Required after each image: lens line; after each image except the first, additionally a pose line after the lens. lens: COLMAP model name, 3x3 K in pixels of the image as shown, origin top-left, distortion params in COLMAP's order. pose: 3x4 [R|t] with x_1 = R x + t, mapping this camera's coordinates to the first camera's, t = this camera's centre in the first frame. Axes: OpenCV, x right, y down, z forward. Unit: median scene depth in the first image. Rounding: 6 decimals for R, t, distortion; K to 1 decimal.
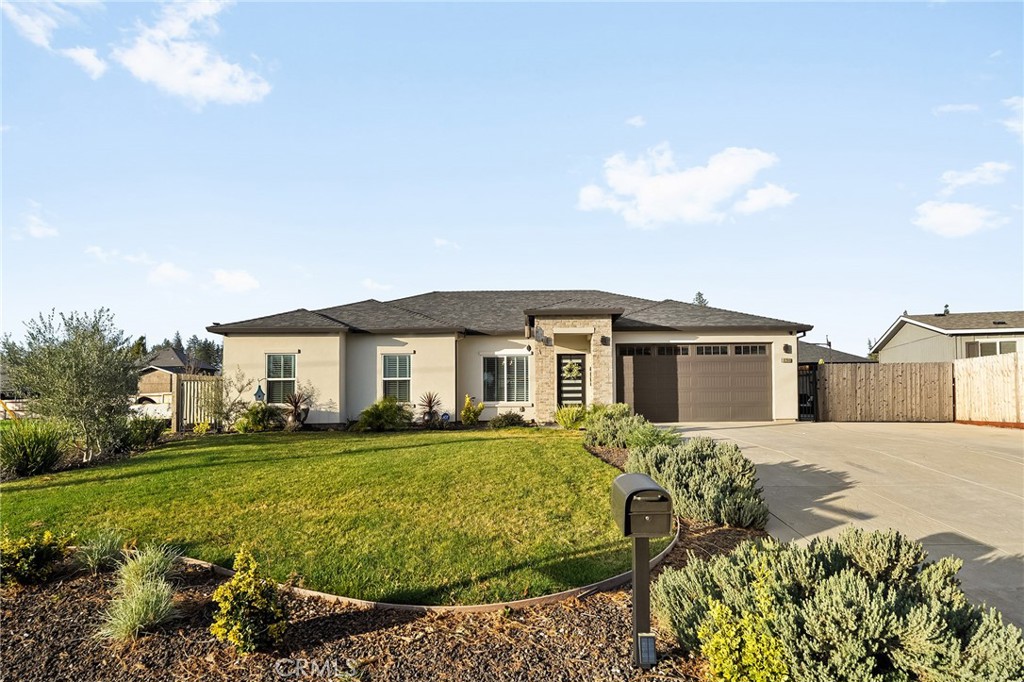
lens RADIAL K [[591.2, 0, 512.8], [0, 591.2, 342.5], [0, 0, 1]] dist [-0.002776, 0.002097]
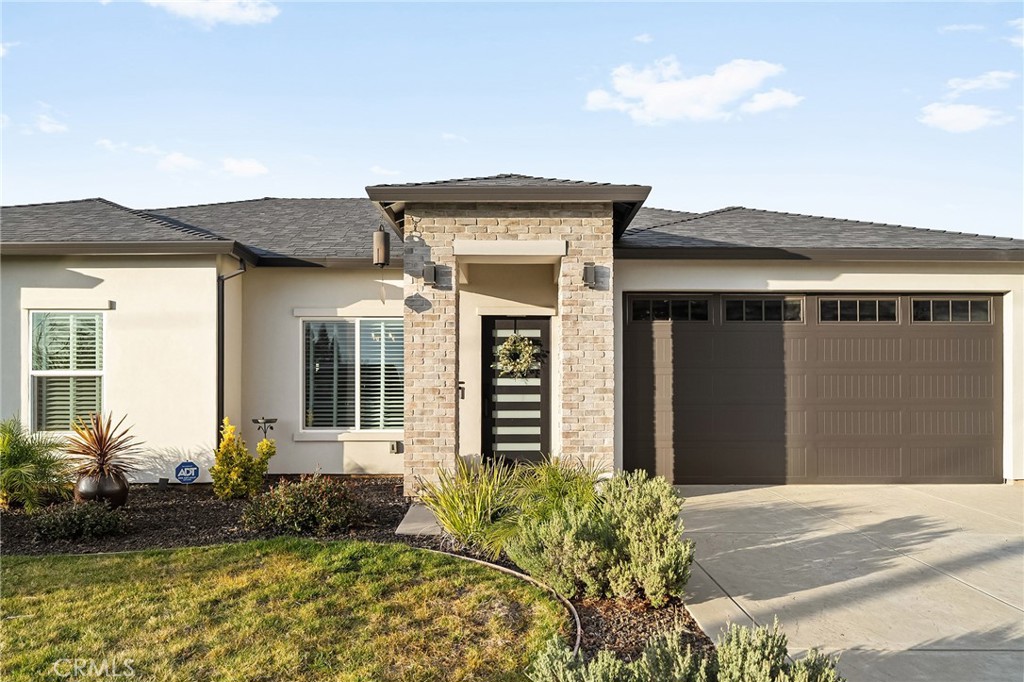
lens RADIAL K [[679.0, 0, 514.4], [0, 679.0, 347.4], [0, 0, 1]] dist [-0.001303, 0.002164]
pose [[0.999732, 0.010308, 0.020731, 0.098274], [-0.011126, 0.999148, 0.039734, 0.025121], [-0.020304, -0.039954, 0.998995, 0.580975]]
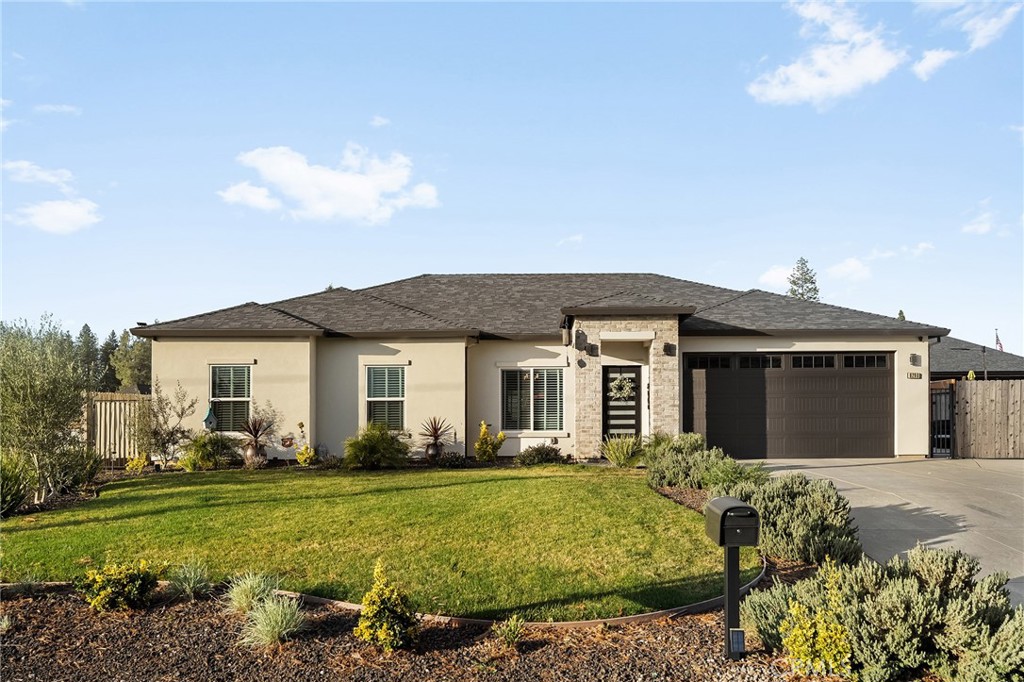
lens RADIAL K [[958.1, 0, 505.9], [0, 958.1, 349.9], [0, 0, 1]] dist [0.003432, 0.000000]
pose [[0.999980, 0.003442, 0.005386, -0.056733], [-0.003536, 0.999838, 0.017671, -0.022960], [-0.005324, -0.017689, 0.999829, -0.207682]]
